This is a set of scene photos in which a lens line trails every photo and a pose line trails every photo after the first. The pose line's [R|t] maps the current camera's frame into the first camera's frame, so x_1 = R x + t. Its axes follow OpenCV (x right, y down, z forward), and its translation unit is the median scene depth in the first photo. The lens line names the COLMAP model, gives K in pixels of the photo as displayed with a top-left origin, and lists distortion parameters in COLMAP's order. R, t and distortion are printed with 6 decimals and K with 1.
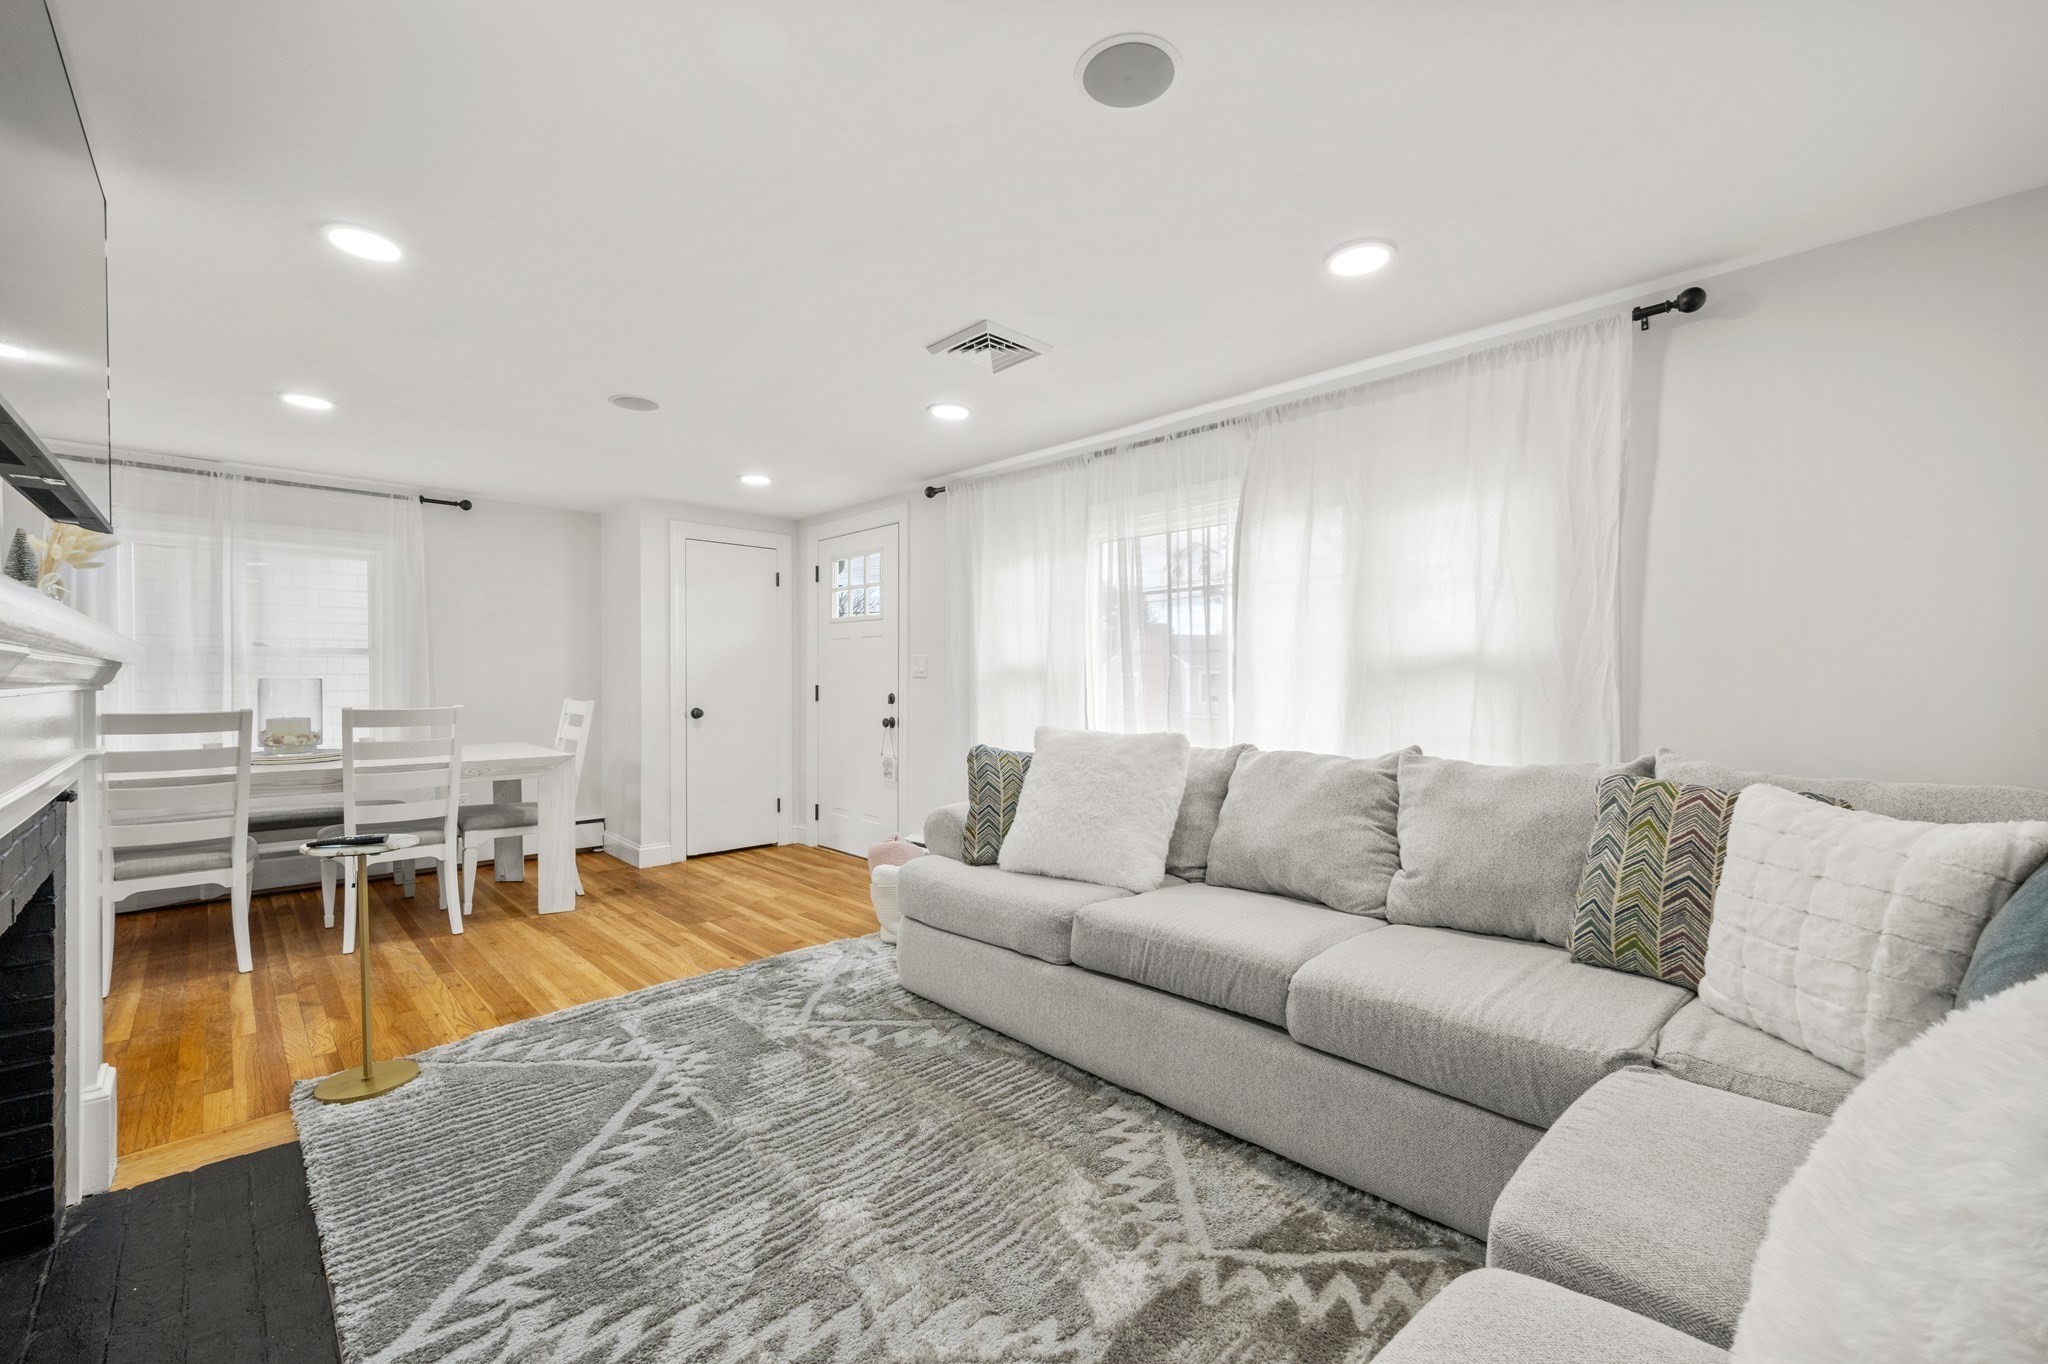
lens RADIAL K [[843.8, 0, 1013.7], [0, 843.8, 683.8], [0, 0, 1]] dist [-0.001177, 0.001399]
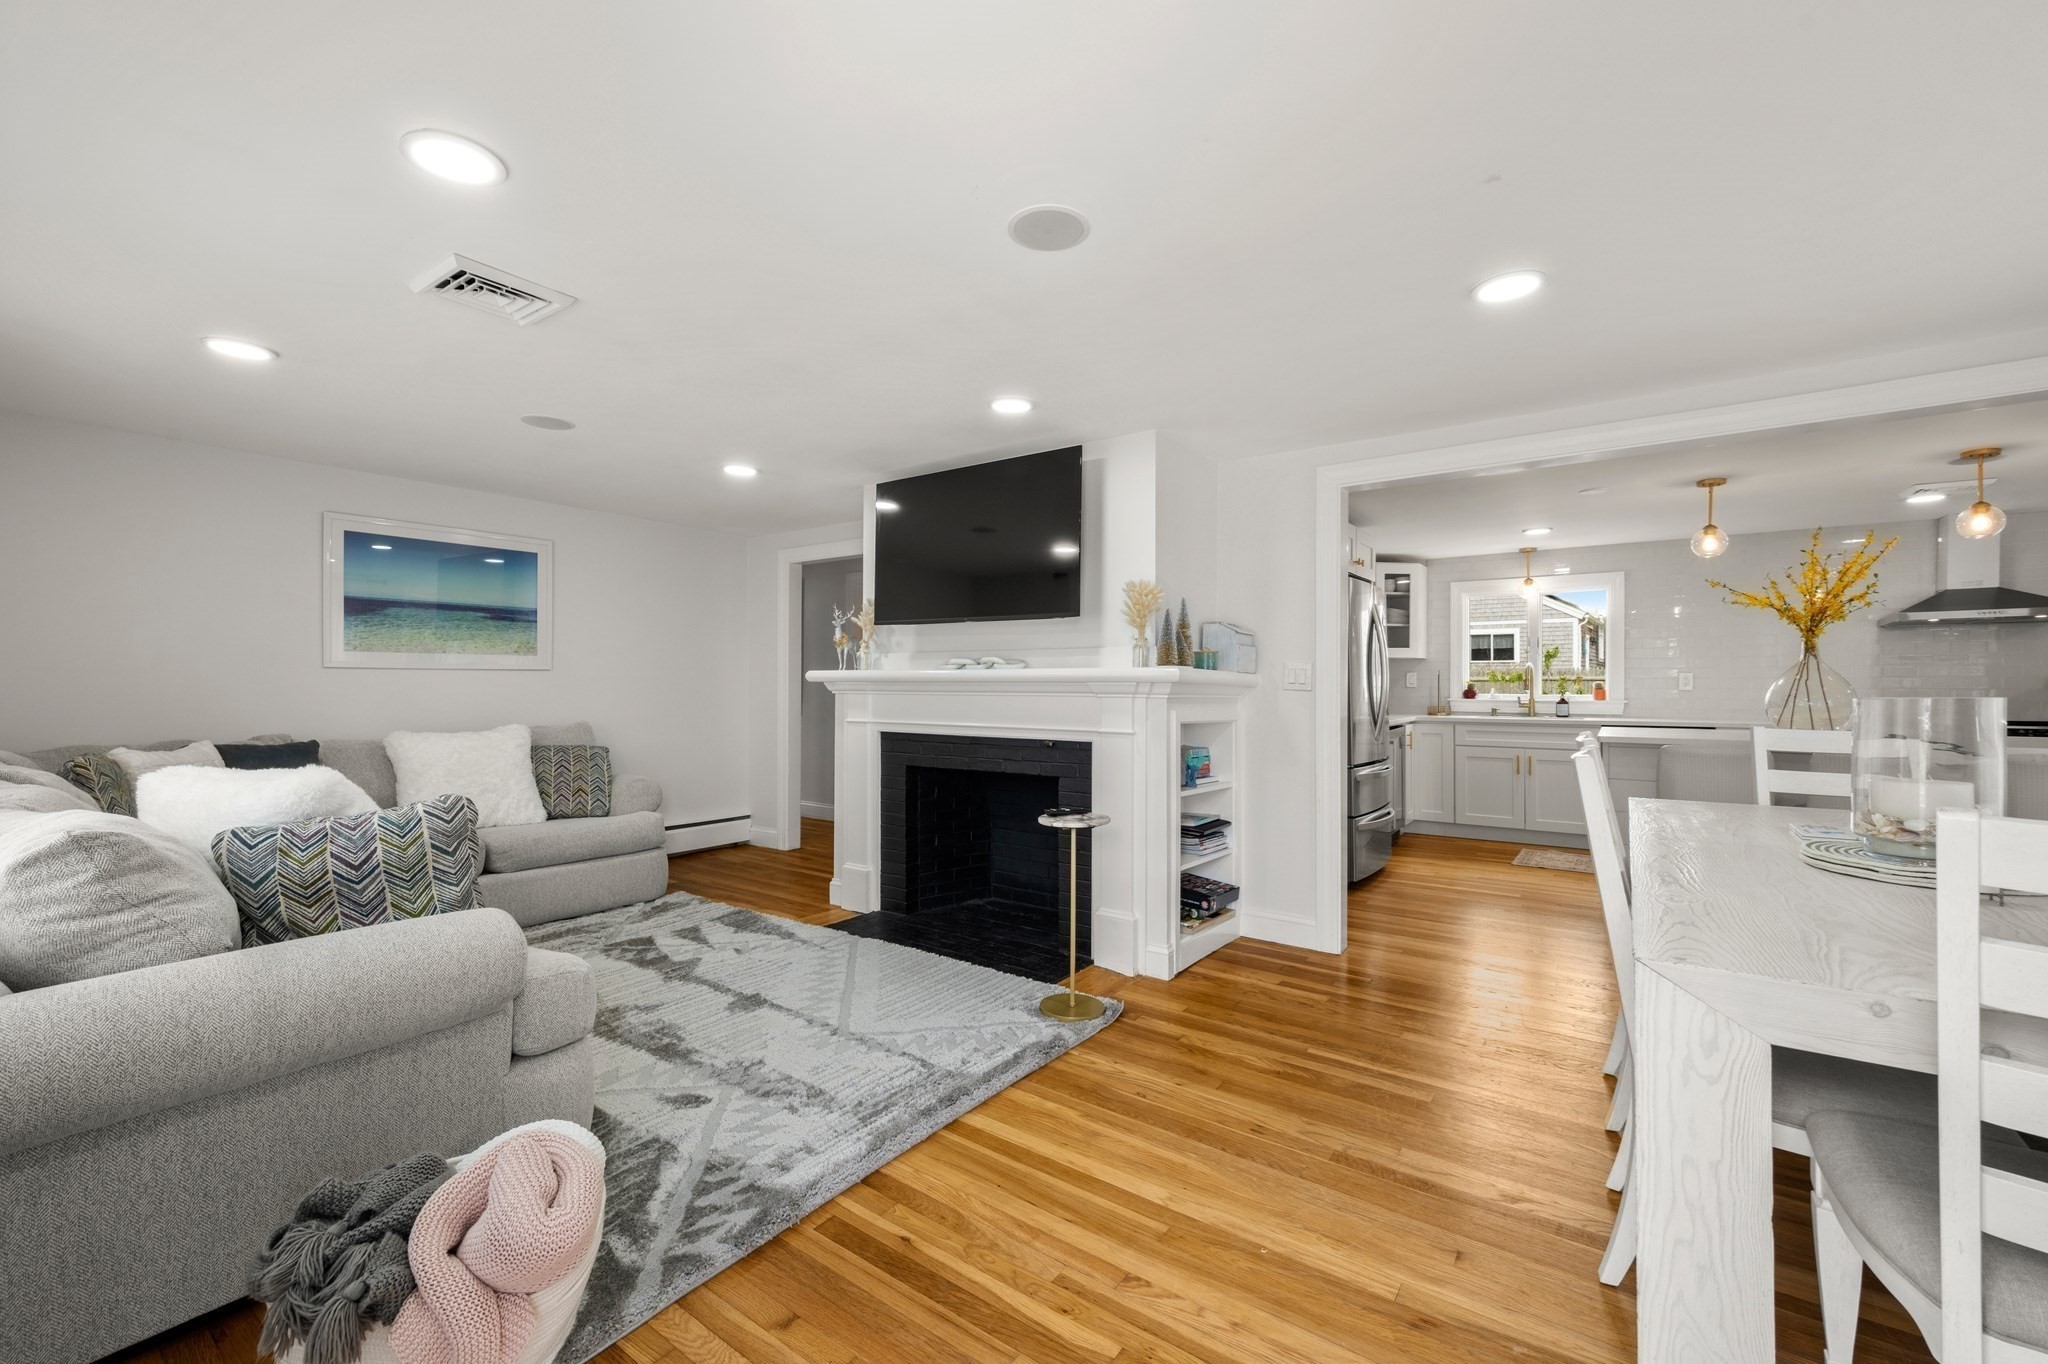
lens RADIAL K [[843.8, 0, 1021.3], [0, 843.8, 685.8], [0, 0, 1]] dist [-0.001177, 0.001399]
pose [[-0.983812, -0.004103, -0.179158, -0.390820], [-0.003860, 0.999991, -0.001706, -0.012900], [0.179163, -0.000987, -0.983819, 1.906676]]
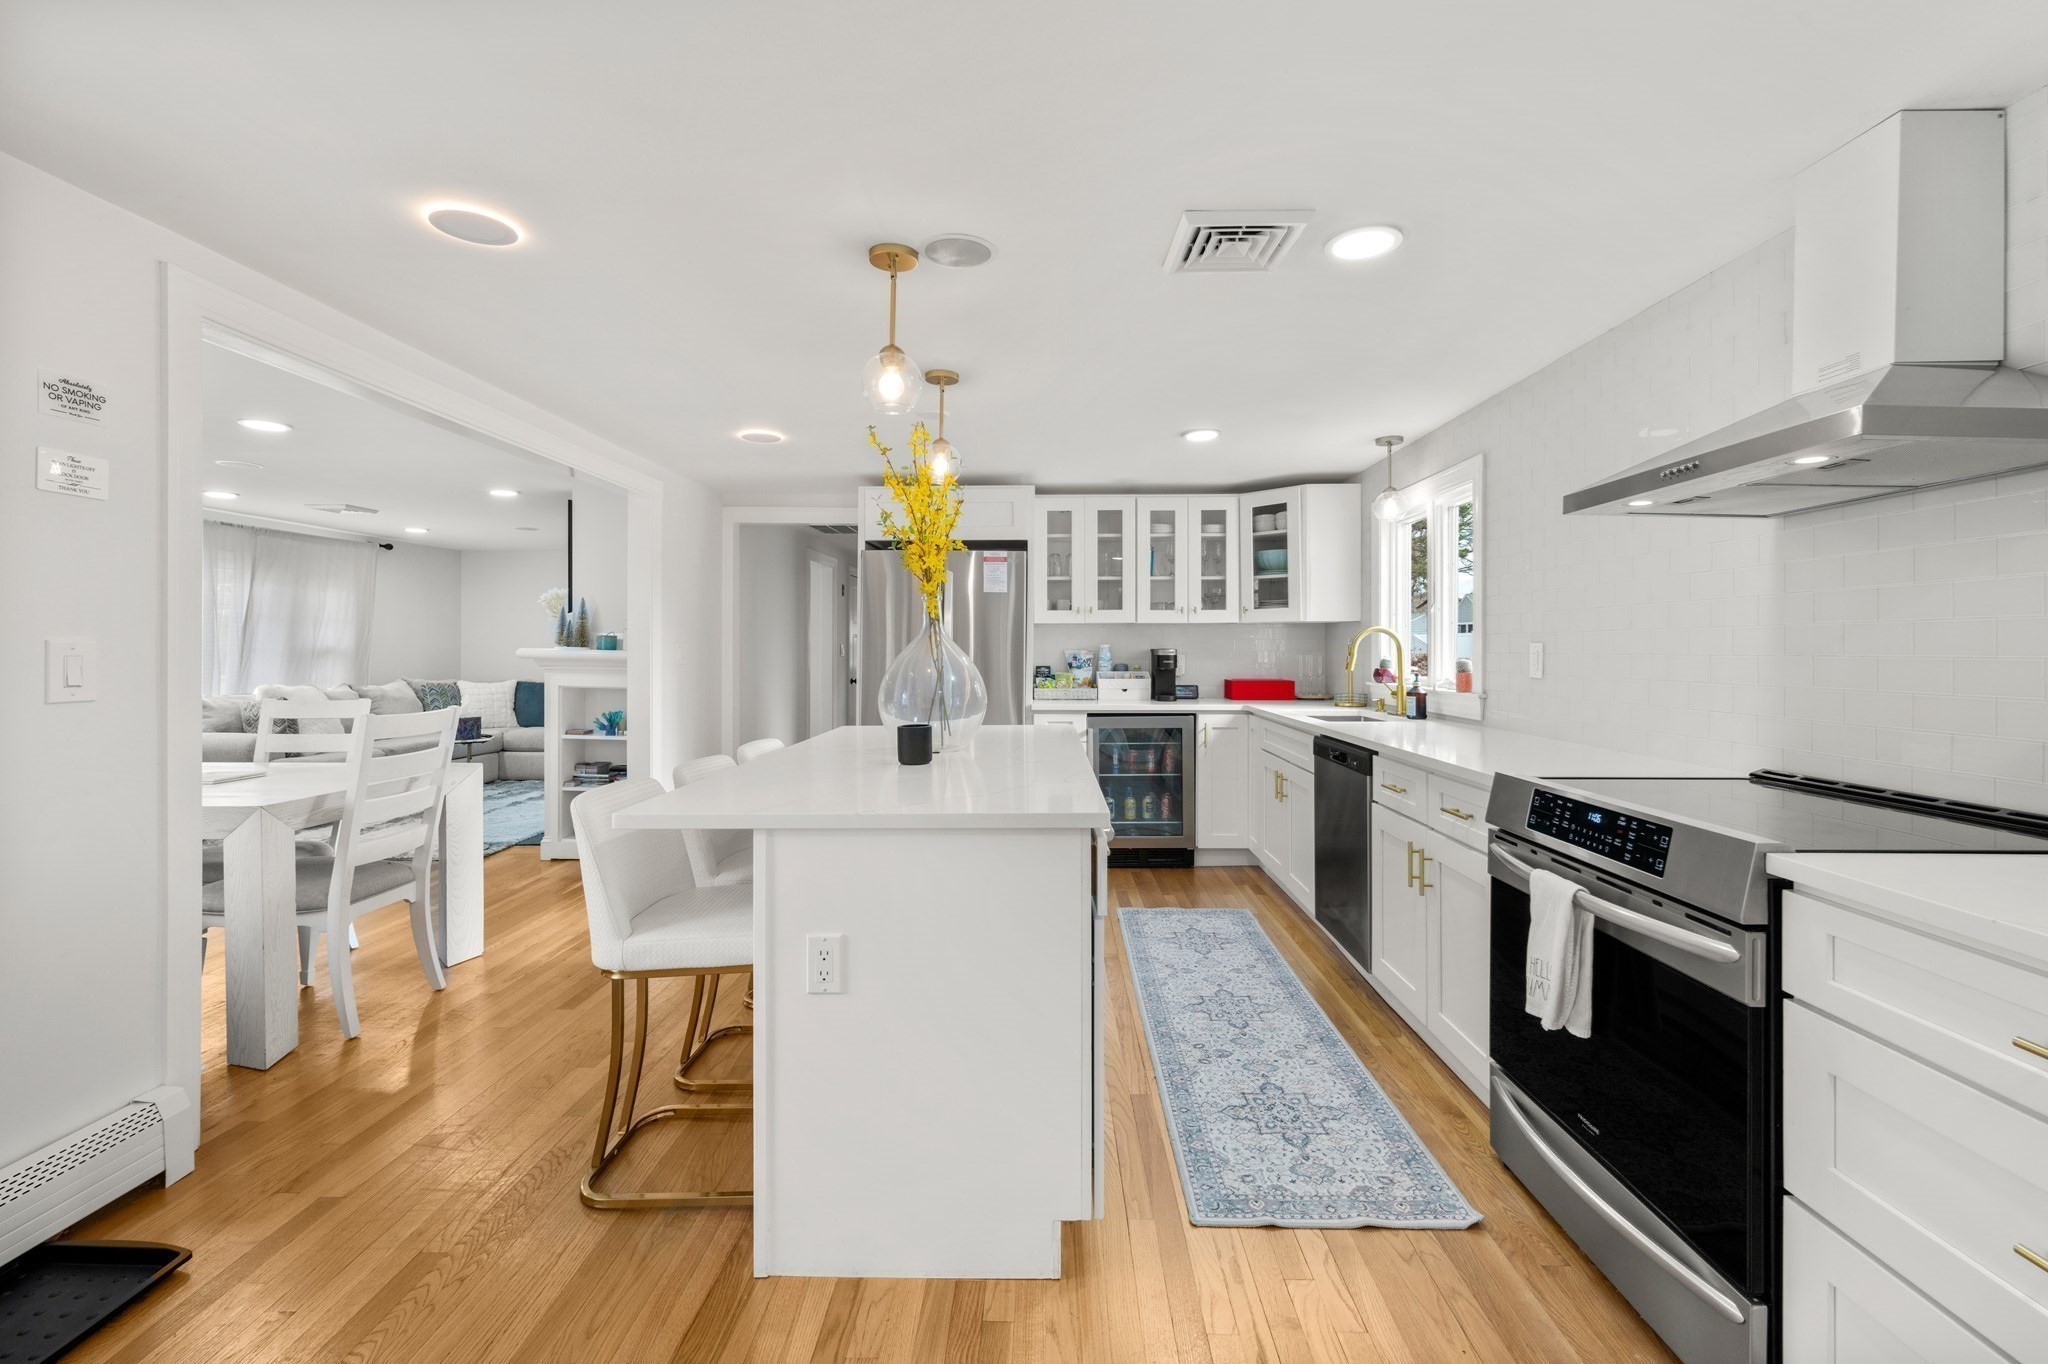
lens RADIAL K [[843.8, 0, 1027.6], [0, 843.8, 648.1], [0, 0, 1]] dist [-0.001177, 0.001399]
pose [[-0.707556, -0.002338, 0.706654, -2.833592], [-0.003511, 0.999994, -0.000207, -0.048481], [-0.706649, -0.002628, -0.707559, 1.280024]]
